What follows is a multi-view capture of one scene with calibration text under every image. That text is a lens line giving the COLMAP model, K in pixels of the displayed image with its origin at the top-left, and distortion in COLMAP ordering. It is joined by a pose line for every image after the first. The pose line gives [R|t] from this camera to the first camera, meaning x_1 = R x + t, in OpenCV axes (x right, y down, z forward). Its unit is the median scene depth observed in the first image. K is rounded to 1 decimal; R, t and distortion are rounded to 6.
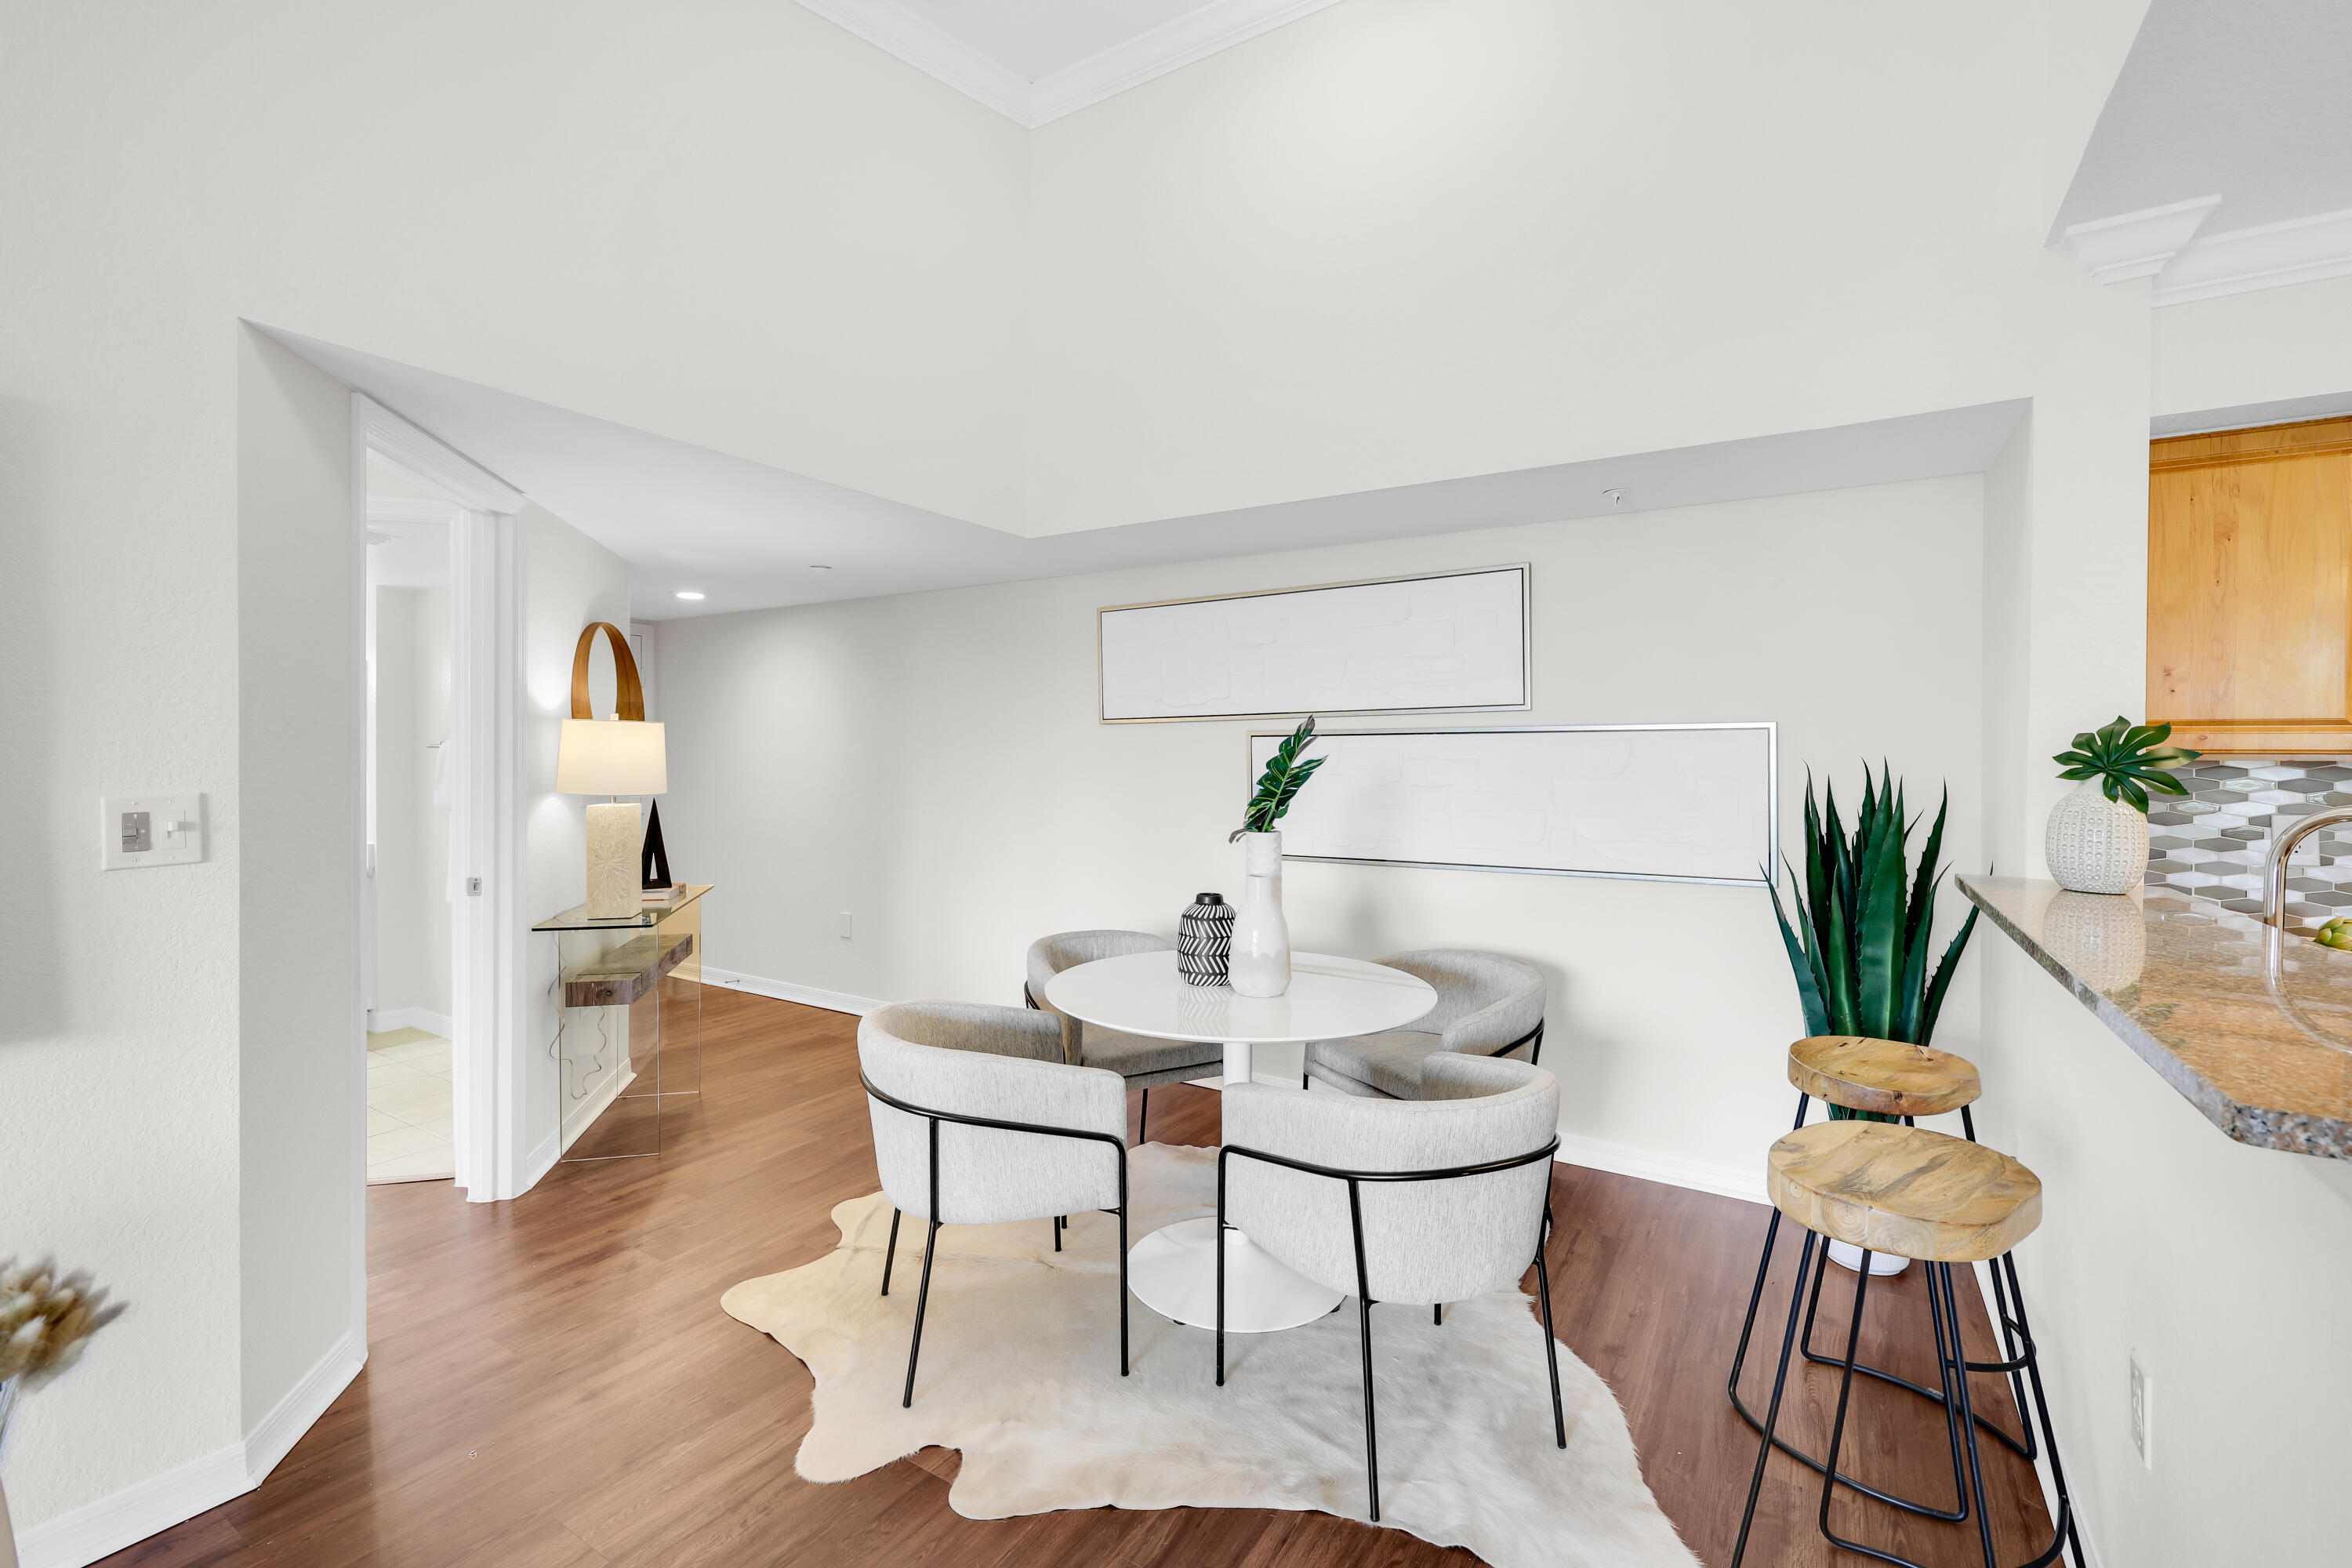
lens RADIAL K [[1025.4, 0, 1165.9], [0, 1025.4, 757.6], [0, 0, 1]] dist [-0.001224, -0.000387]
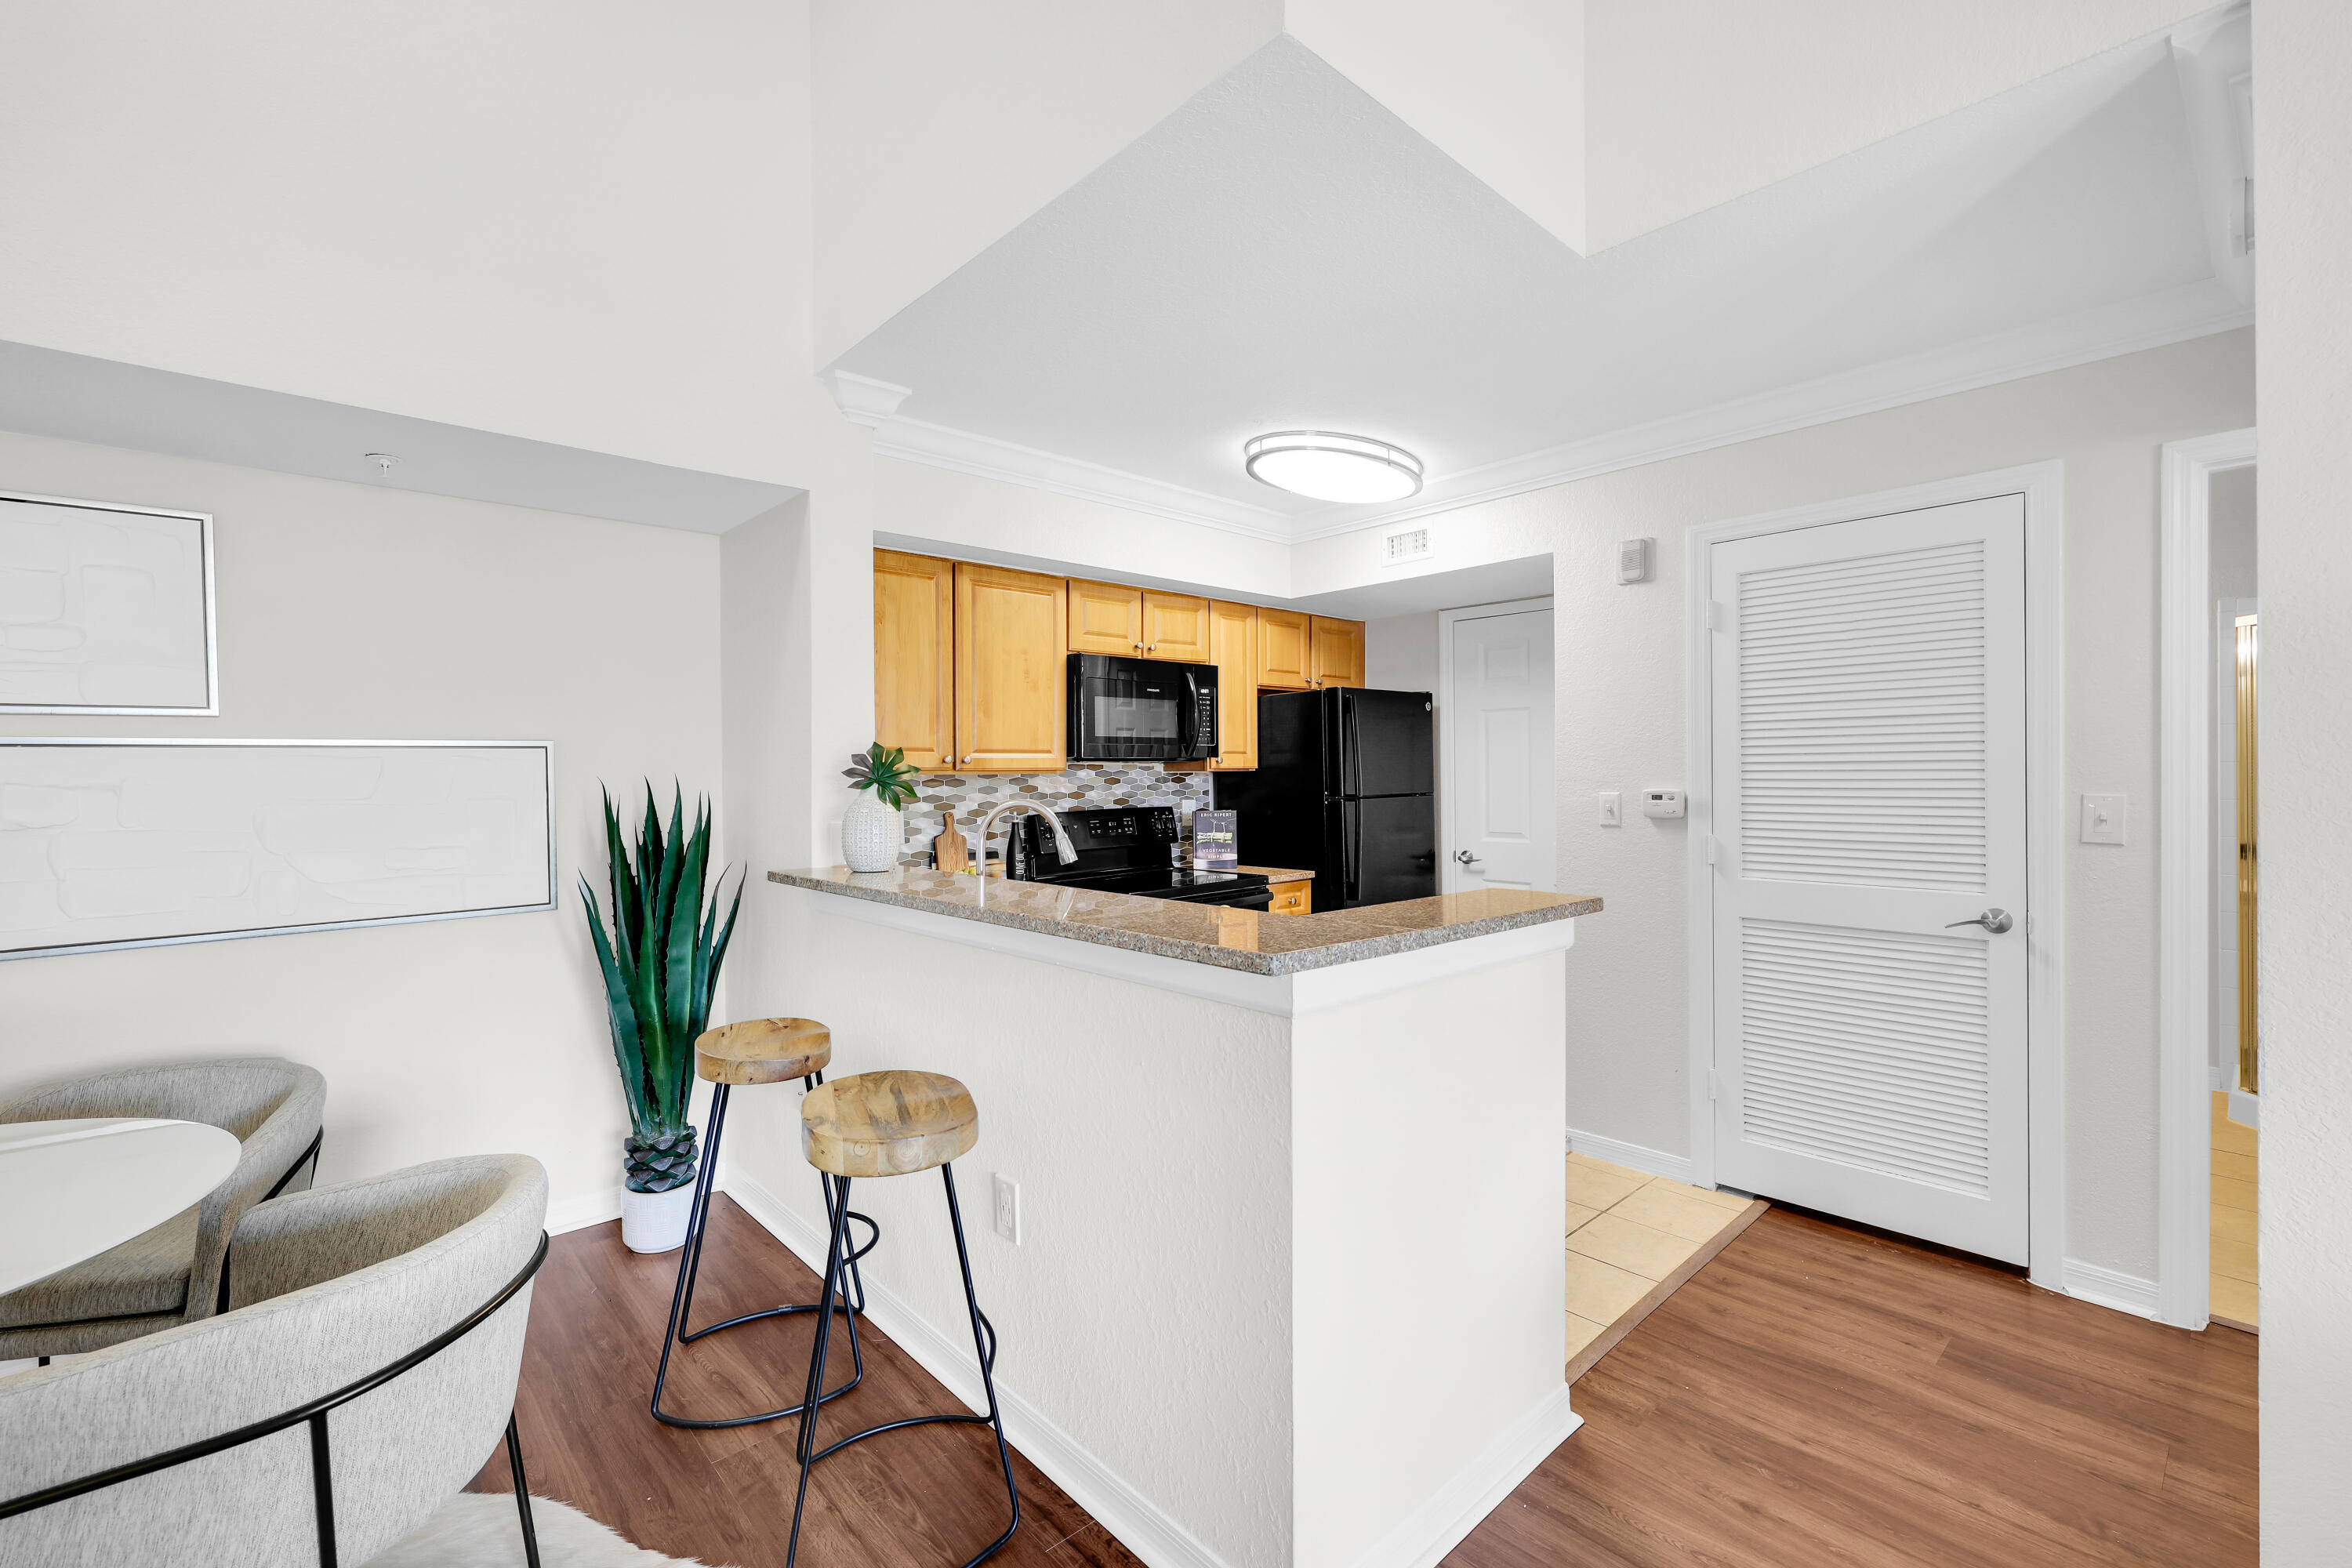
lens RADIAL K [[1001.9, 0, 1172.2], [0, 1001.9, 773.7], [0, 0, 1]] dist [-0.001224, -0.000137]
pose [[0.258408, -0.004129, 0.966027, -0.269573], [0.012483, 0.999922, 0.000934, 0.005690], [-0.965955, 0.011817, 0.258439, 0.272549]]
